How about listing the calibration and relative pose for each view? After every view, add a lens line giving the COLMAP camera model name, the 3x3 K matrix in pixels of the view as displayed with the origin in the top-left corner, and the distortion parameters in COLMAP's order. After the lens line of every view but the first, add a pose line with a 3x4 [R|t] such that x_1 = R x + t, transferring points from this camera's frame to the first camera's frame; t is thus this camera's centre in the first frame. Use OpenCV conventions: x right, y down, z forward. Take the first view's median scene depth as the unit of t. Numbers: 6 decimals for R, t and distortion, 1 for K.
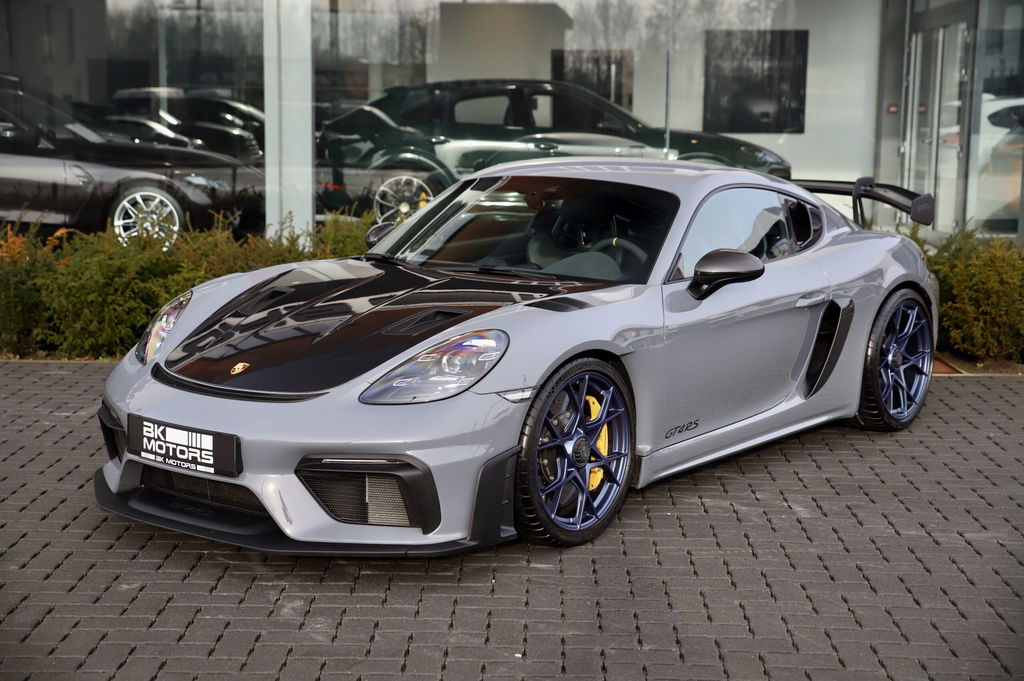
lens RADIAL K [[1614.0, 0, 512.0], [0, 1614.0, 340.5], [0, 0, 1]] dist [0.145535, 0.160839]
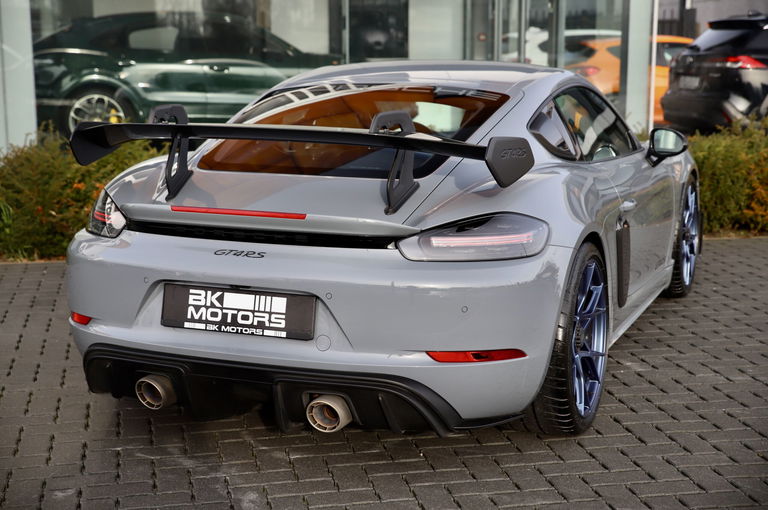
lens RADIAL K [[1243.3, 0, 384.0], [0, 1243.3, 255.0], [0, 0, 1]] dist [0.143914, 0.080893]
pose [[0.973594, -0.049523, 0.222852, -0.118520], [0.045340, 0.998687, 0.023849, 0.000214], [-0.223741, -0.013115, 0.974560, 0.130638]]
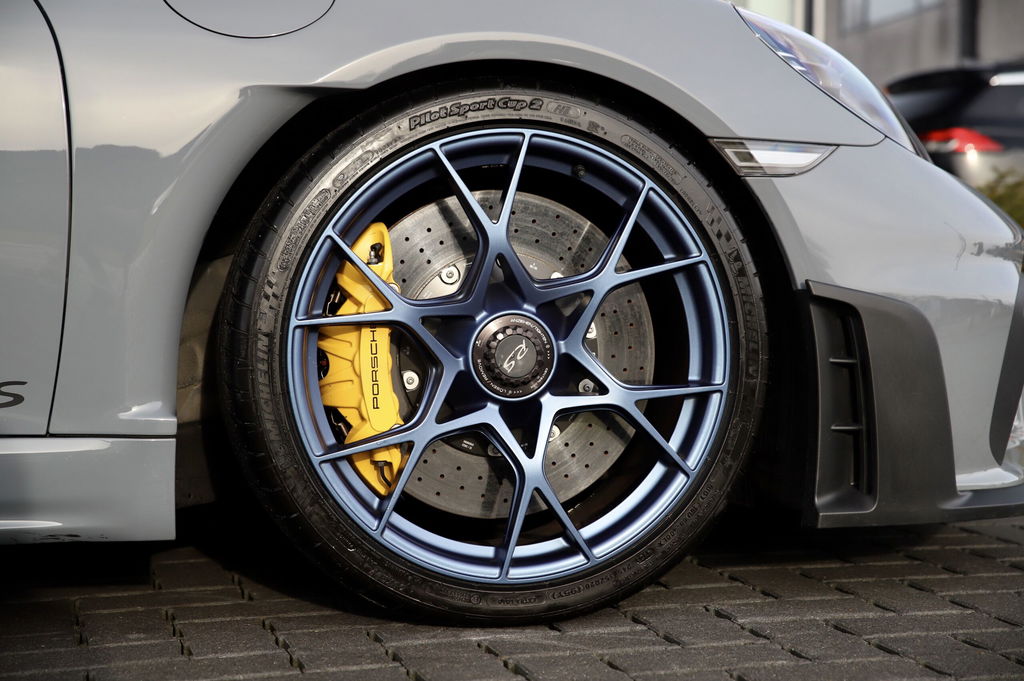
lens RADIAL K [[1794.9, 0, 512.0], [0, 1794.9, 340.5], [0, 0, 1]] dist [0.176582, 0.133231]
pose [[0.954278, -0.022965, 0.298036, 0.028648], [0.054816, 0.993581, -0.098957, 0.045513], [-0.293851, 0.110769, 0.949411, 0.502909]]
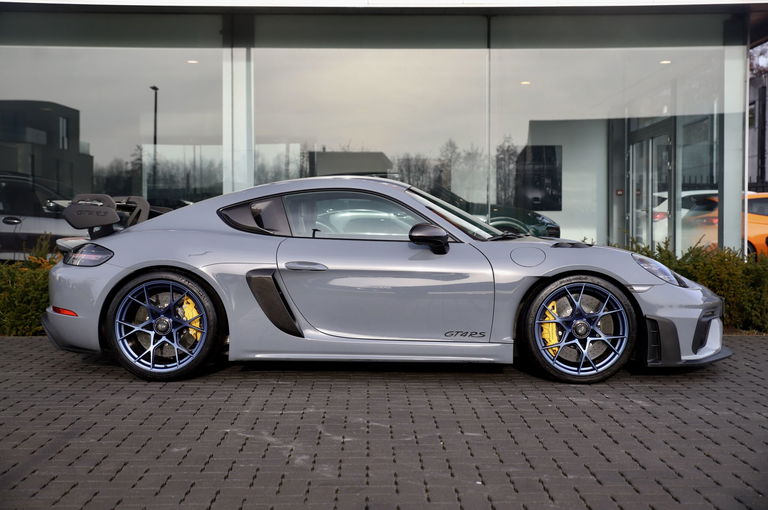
lens RADIAL K [[1031.9, 0, 384.0], [0, 1031.9, 255.0], [0, 0, 1]] dist [0.097067, 0.008189]
pose [[0.999224, -0.012251, 0.037437, -0.052624], [0.016534, 0.993072, -0.116341, 0.052355], [-0.035752, 0.116869, 0.992504, 0.061483]]
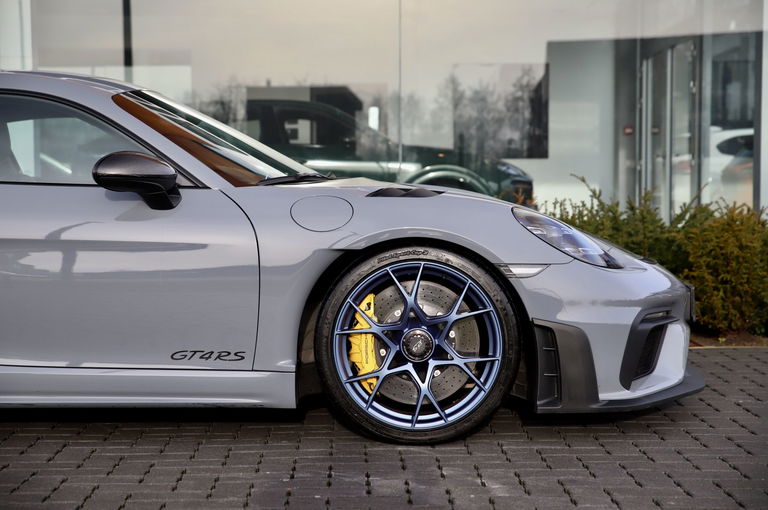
lens RADIAL K [[1346.2, 0, 384.0], [0, 1346.2, 255.0], [0, 0, 1]] dist [0.176582, 0.133231]
pose [[0.999049, -0.016137, 0.040517, 0.068507], [0.019994, 0.995115, -0.096674, 0.038283], [-0.038759, 0.097392, 0.994491, 0.249664]]
